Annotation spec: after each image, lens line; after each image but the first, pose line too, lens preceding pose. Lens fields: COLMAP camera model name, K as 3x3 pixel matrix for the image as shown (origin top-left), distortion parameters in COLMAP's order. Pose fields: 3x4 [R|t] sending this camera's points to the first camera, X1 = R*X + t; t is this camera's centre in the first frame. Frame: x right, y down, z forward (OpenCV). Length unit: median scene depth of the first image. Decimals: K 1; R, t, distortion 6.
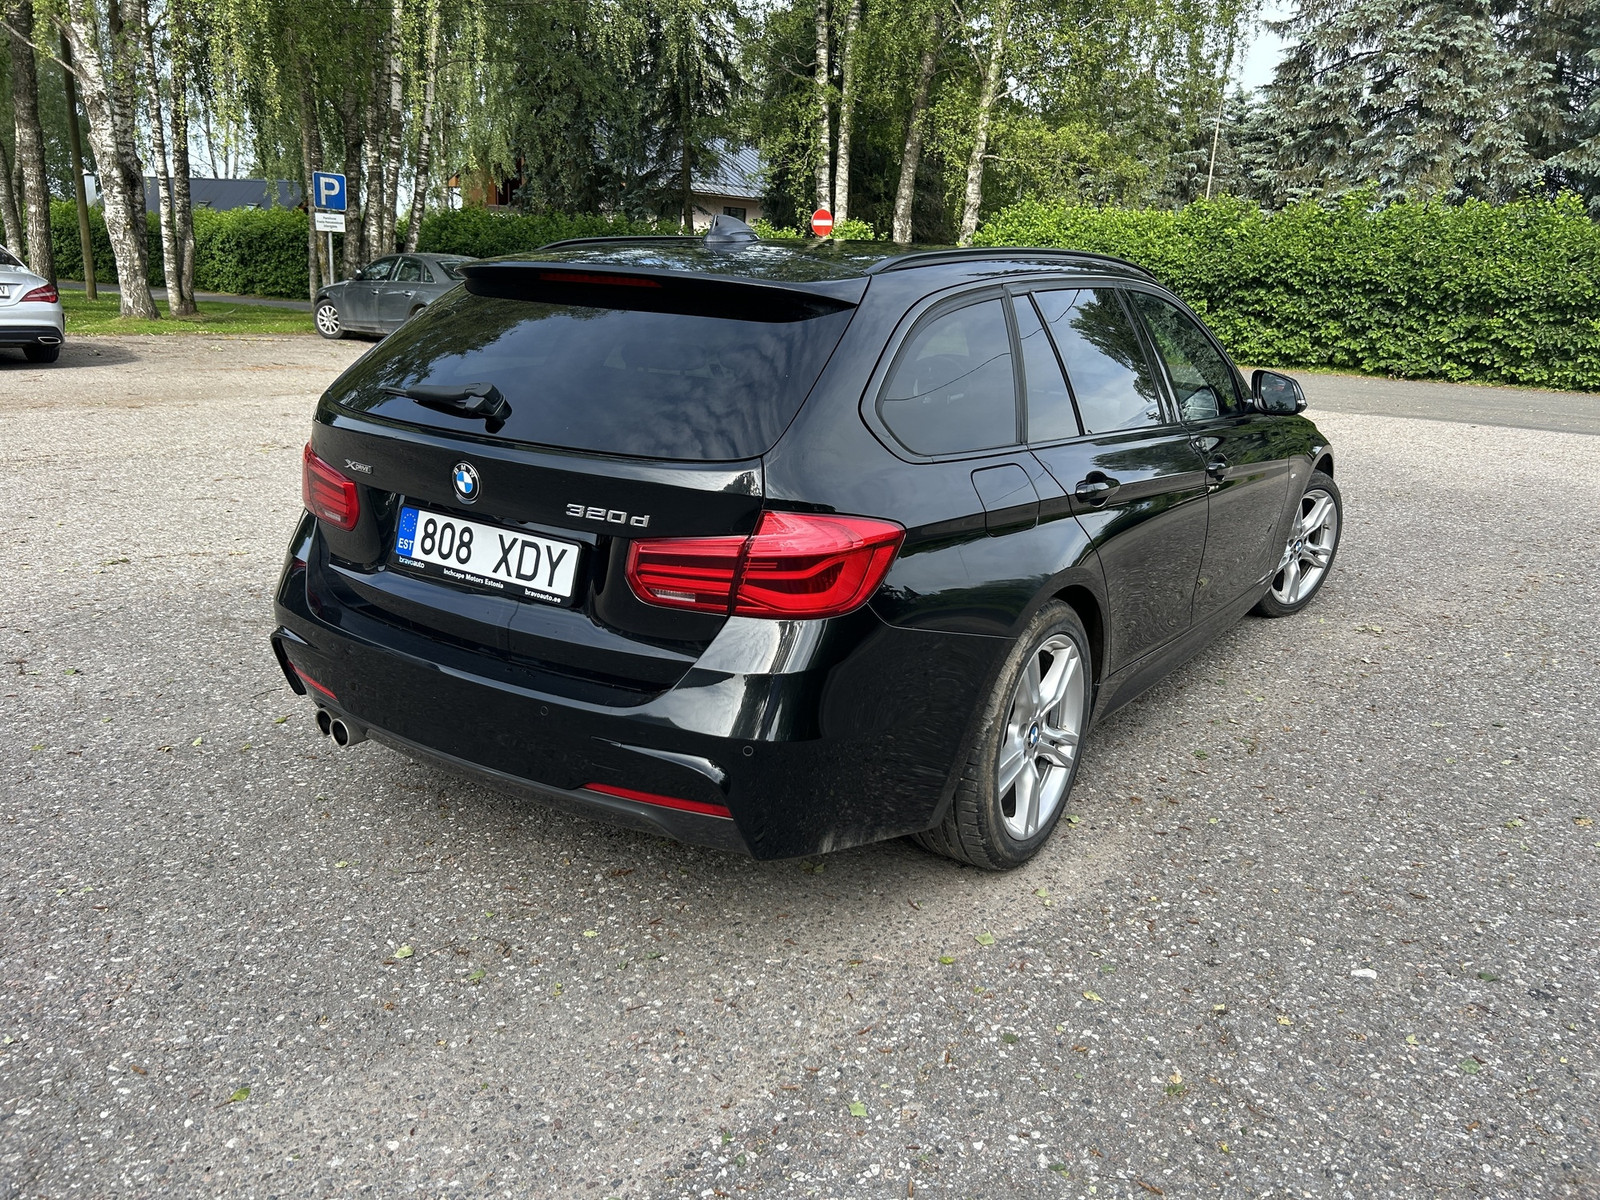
lens RADIAL K [[1188.7, 0, 798.5], [0, 1188.7, 615.2], [0, 0, 1]] dist [0.043704, -0.048505]
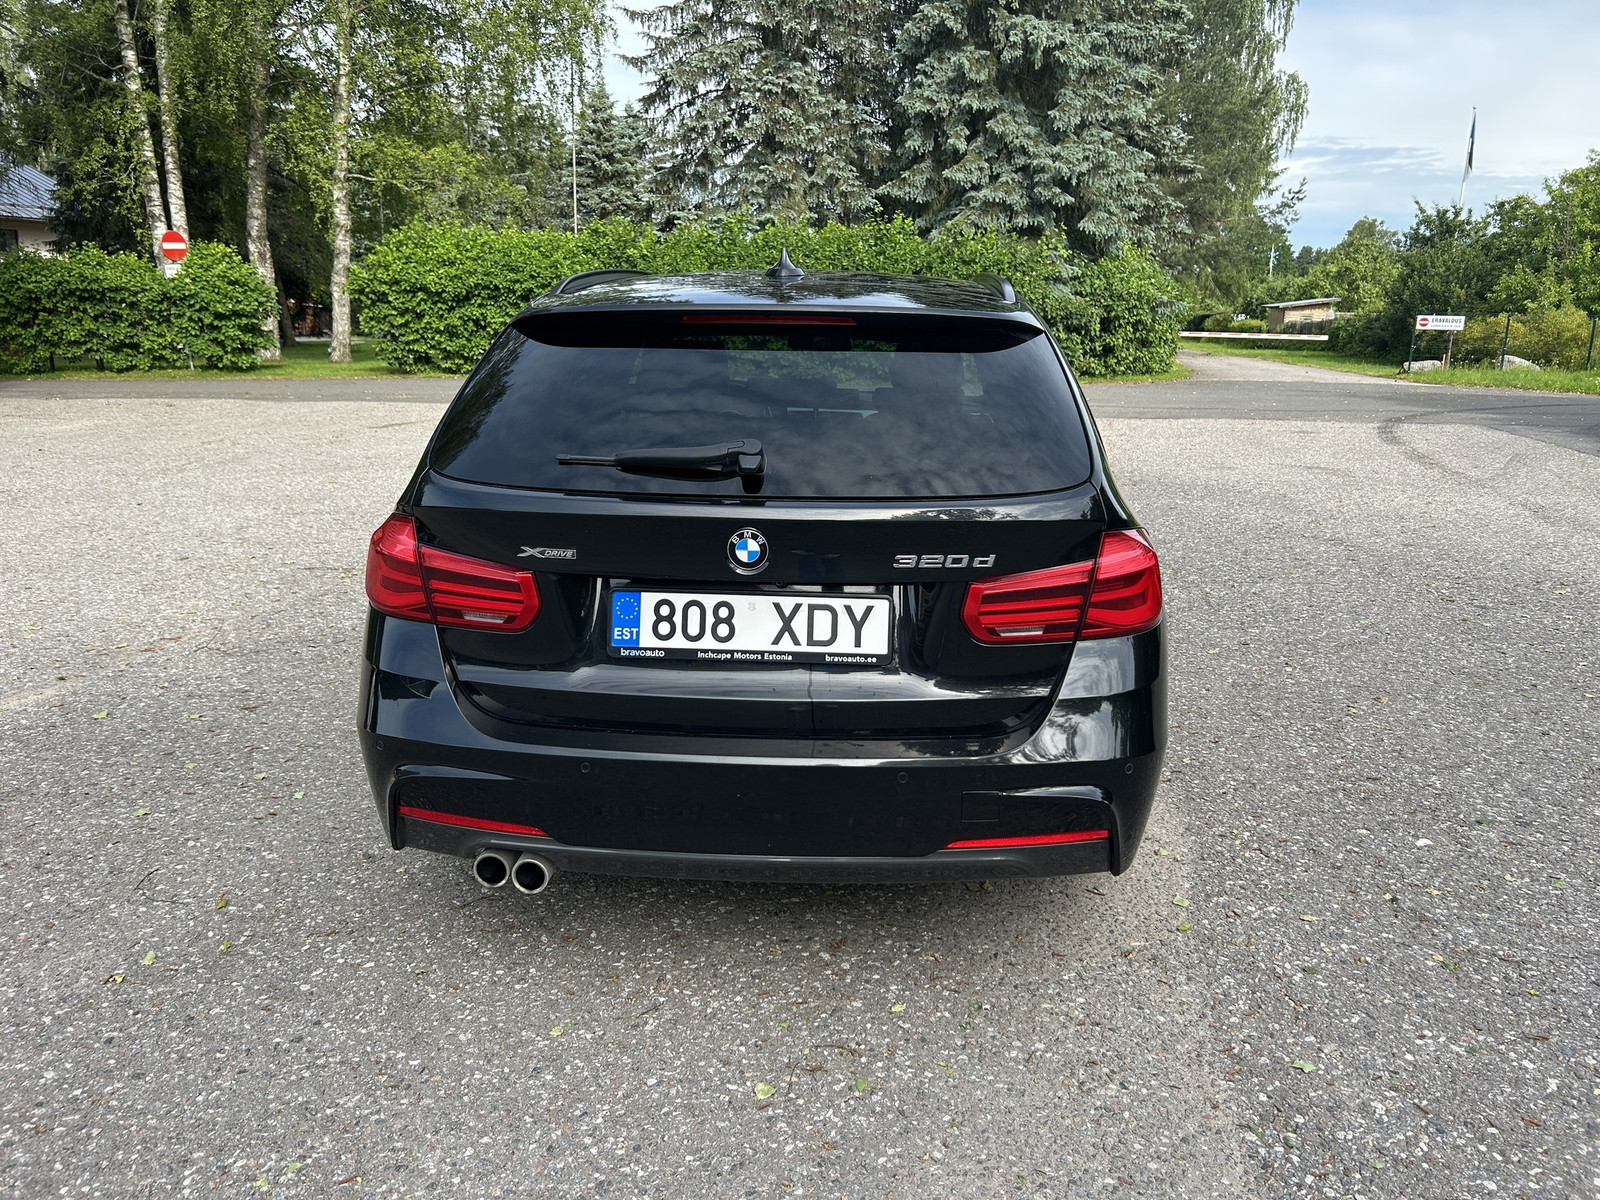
lens RADIAL K [[1215.2, 0, 800.0], [0, 1215.2, 600.0], [0, 0, 1]] dist [0.010580, 0.002000]
pose [[0.862347, -0.152506, 0.482804, -0.650145], [0.167648, 0.985775, 0.011942, -0.073887], [-0.477757, 0.070643, 0.875647, 0.170012]]
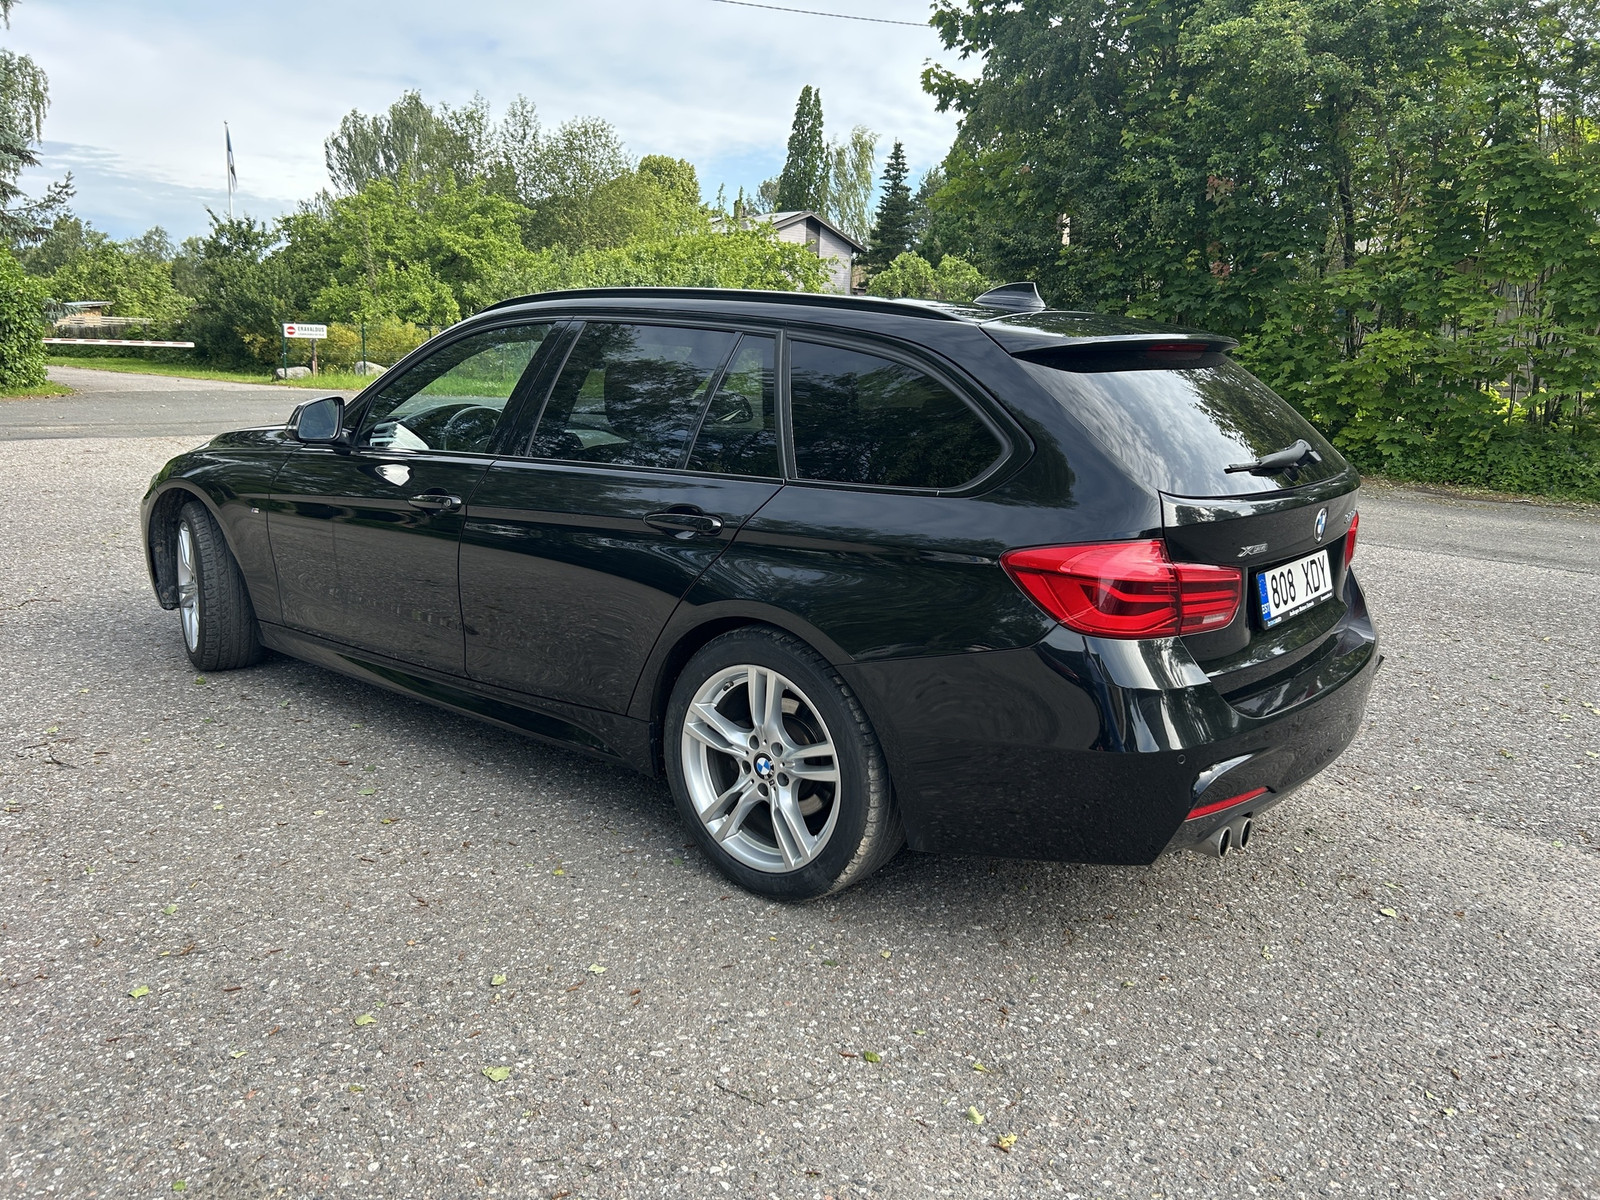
lens RADIAL K [[1215.2, 0, 800.0], [0, 1215.2, 600.0], [0, 0, 1]] dist [0.010580, 0.002000]
pose [[0.085293, -0.252371, 0.963864, -1.408016], [0.257461, 0.940117, 0.223370, -0.415107], [-0.962517, 0.229106, 0.145161, 1.253097]]
